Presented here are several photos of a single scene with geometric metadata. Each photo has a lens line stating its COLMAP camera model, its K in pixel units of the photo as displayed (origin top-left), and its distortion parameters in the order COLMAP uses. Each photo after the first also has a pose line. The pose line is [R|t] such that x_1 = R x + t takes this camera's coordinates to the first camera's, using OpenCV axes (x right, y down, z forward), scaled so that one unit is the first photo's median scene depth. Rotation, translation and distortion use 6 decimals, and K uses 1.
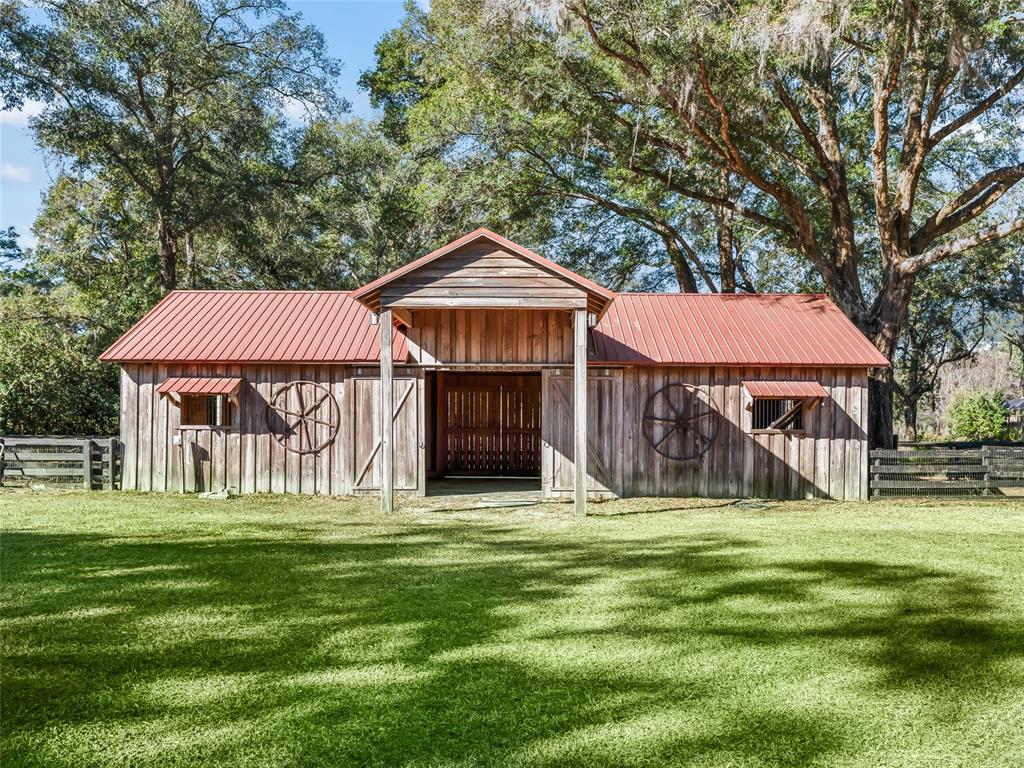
lens RADIAL K [[798.4, 0, 513.2], [0, 798.4, 385.7], [0, 0, 1]] dist [0.004980, 0.001060]
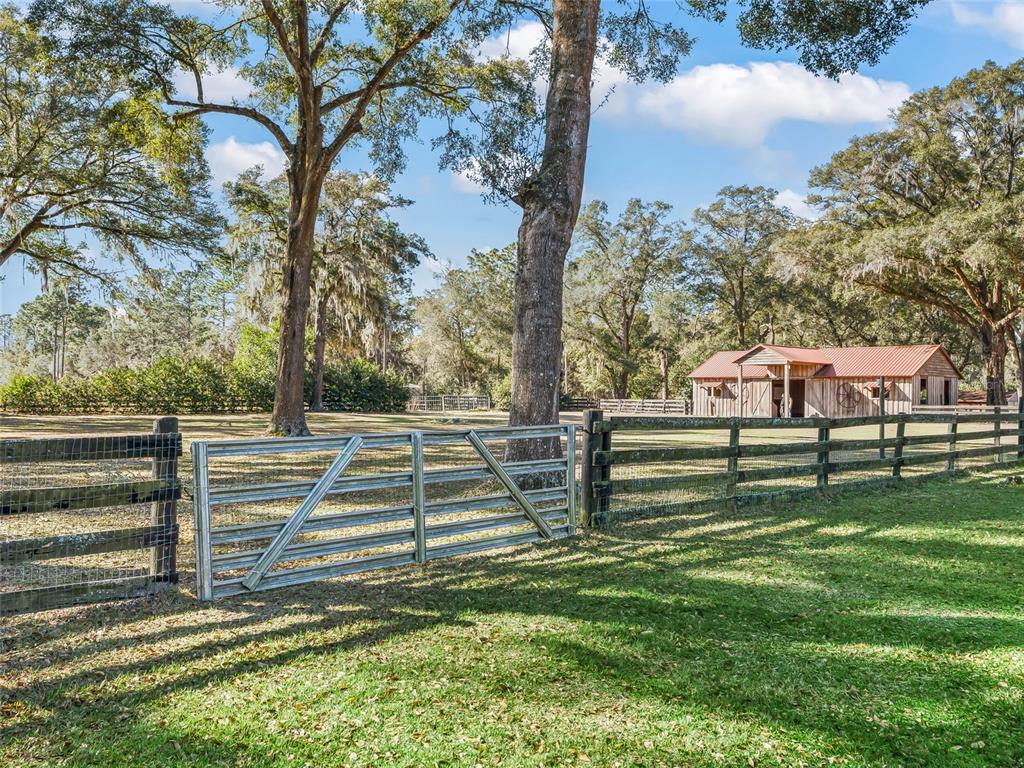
lens RADIAL K [[776.2, 0, 512.4], [0, 776.2, 385.1], [0, 0, 1]] dist [-0.001755, -0.000243]
pose [[0.680521, -0.007073, -0.732694, 1.493875], [0.012155, 0.999925, 0.001638, -0.014039], [0.732628, -0.010021, 0.680556, -1.925095]]
